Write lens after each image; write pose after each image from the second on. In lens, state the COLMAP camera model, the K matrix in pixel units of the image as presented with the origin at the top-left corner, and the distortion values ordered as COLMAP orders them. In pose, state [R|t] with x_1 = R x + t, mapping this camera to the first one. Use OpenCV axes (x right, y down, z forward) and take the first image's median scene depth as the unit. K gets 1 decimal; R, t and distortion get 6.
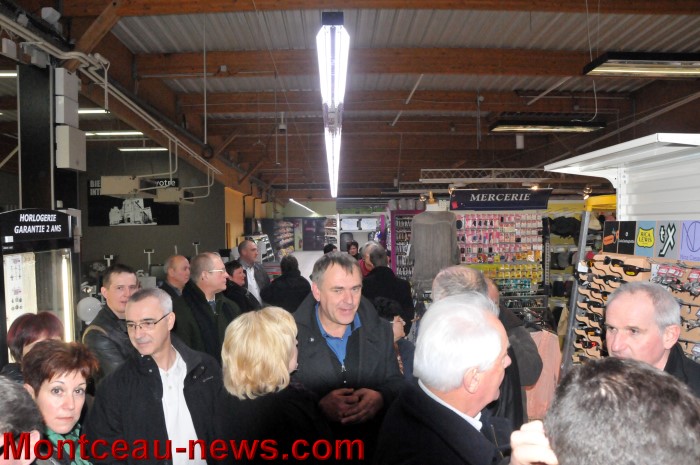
lens RADIAL K [[549.8, 0, 349.3], [0, 549.8, 234.3], [0, 0, 1]] dist [-0.108042, 0.016677]
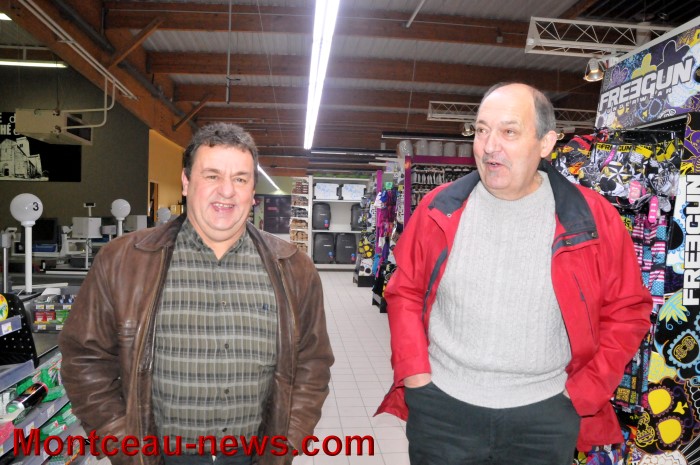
lens RADIAL K [[549.8, 0, 351.2], [0, 549.8, 231.0], [0, 0, 1]] dist [-0.108042, 0.016677]
pose [[0.997012, 0.032609, 0.070026, -0.016596], [-0.033762, 0.999312, 0.015343, 0.022953], [-0.069478, -0.017661, 0.997427, 0.298458]]
